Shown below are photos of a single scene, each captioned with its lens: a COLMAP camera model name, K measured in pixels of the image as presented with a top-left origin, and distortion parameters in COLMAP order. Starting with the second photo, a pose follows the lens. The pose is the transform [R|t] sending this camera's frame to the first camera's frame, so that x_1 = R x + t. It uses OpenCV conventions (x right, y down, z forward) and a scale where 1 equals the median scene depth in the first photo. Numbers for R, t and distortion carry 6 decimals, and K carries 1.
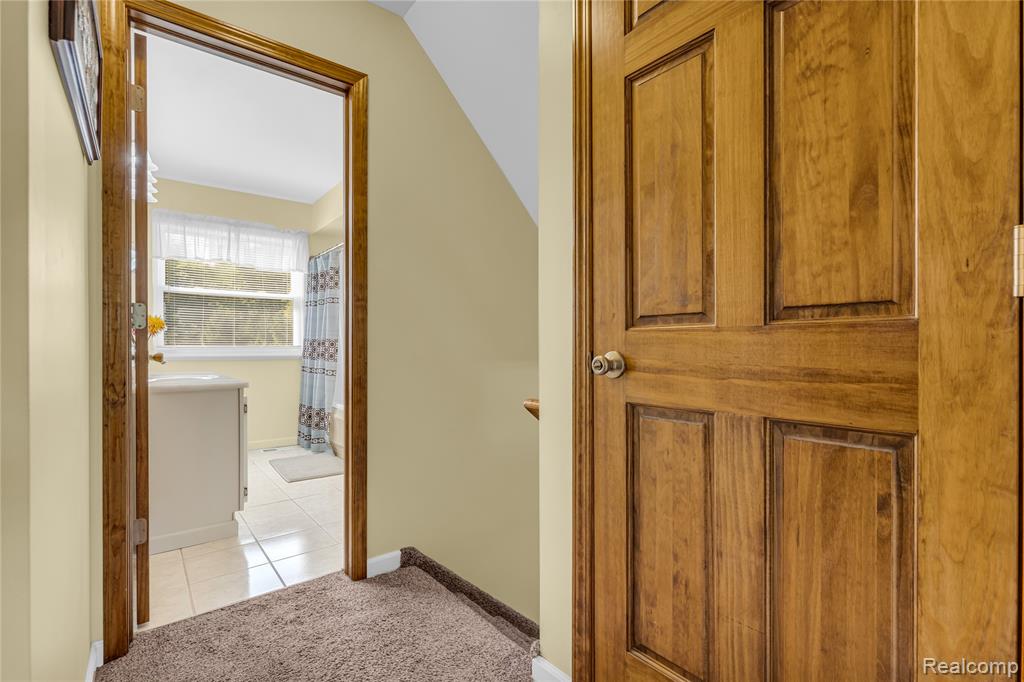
lens RADIAL K [[474.2, 0, 511.4], [0, 474.2, 348.1], [0, 0, 1]] dist [-0.000308, 0.000030]
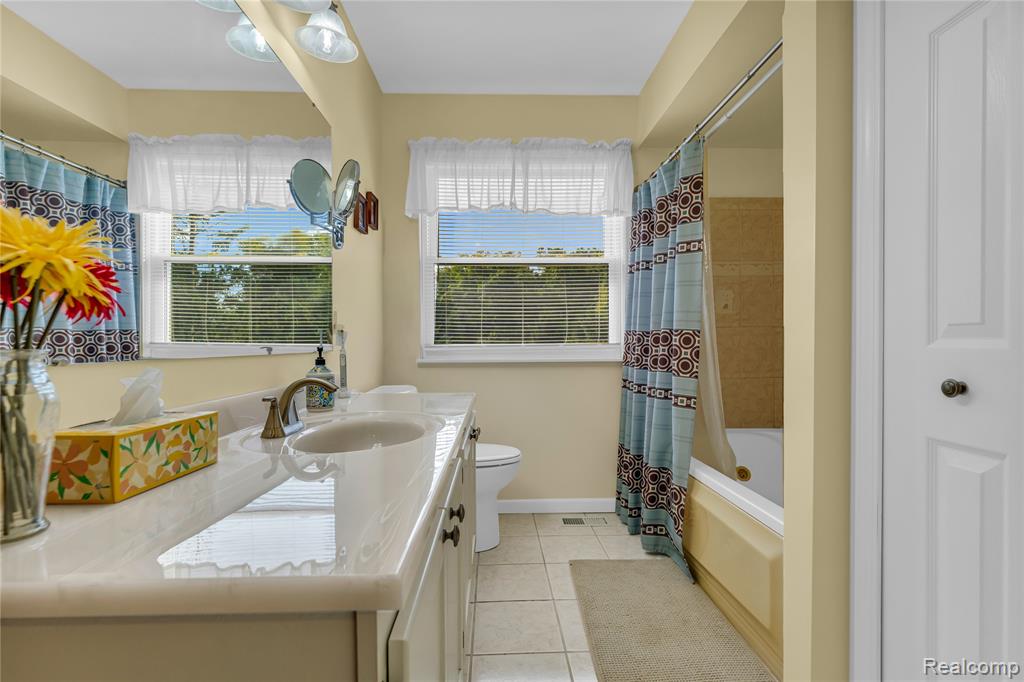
lens RADIAL K [[474.2, 0, 511.4], [0, 474.2, 348.1], [0, 0, 1]] dist [-0.000308, 0.000030]
pose [[0.808922, 0.001448, -0.587914, -0.225922], [0.002296, 0.999982, 0.005623, -0.003348], [0.587912, -0.005899, 0.808904, 0.482292]]
